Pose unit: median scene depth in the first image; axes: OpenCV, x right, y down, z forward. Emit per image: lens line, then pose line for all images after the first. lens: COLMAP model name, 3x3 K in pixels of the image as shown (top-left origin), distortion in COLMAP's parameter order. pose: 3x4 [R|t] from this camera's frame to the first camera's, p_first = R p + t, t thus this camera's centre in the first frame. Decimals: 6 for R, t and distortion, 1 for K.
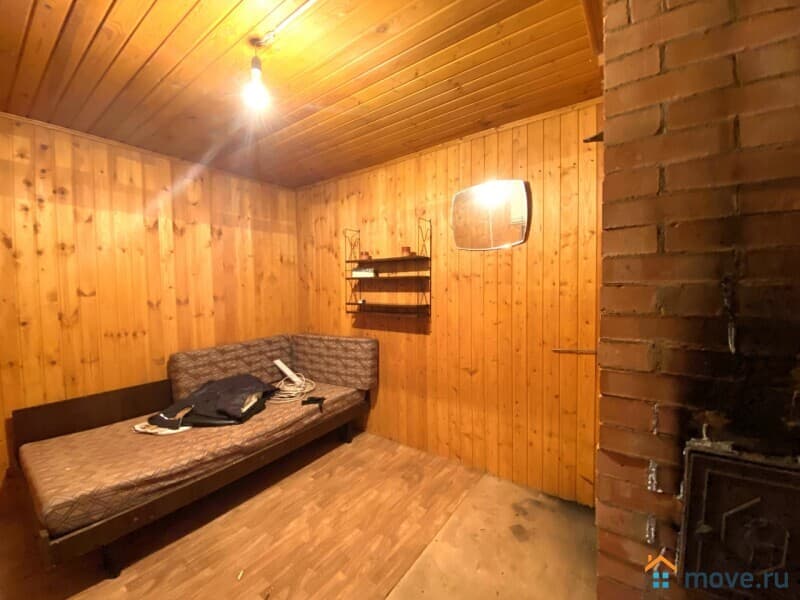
lens RADIAL K [[327.1, 0, 402.8], [0, 327.1, 297.4], [0, 0, 1]] dist [-0.003458, -0.003085]
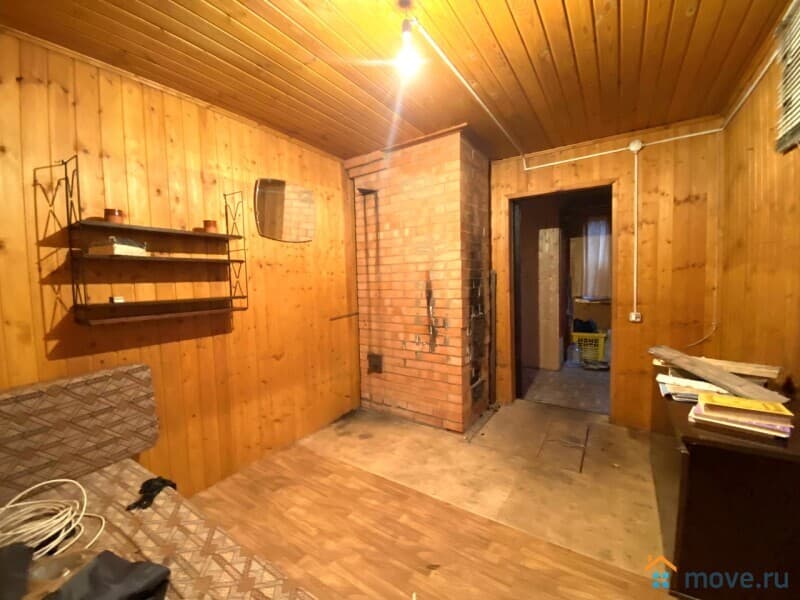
lens RADIAL K [[327.1, 0, 396.5], [0, 327.1, 301.9], [0, 0, 1]] dist [-0.003458, -0.003085]
pose [[-0.054703, -0.053743, 0.997055, -0.762989], [0.062888, 0.996383, 0.057157, 0.015604], [-0.996520, 0.065829, -0.051125, 0.605740]]
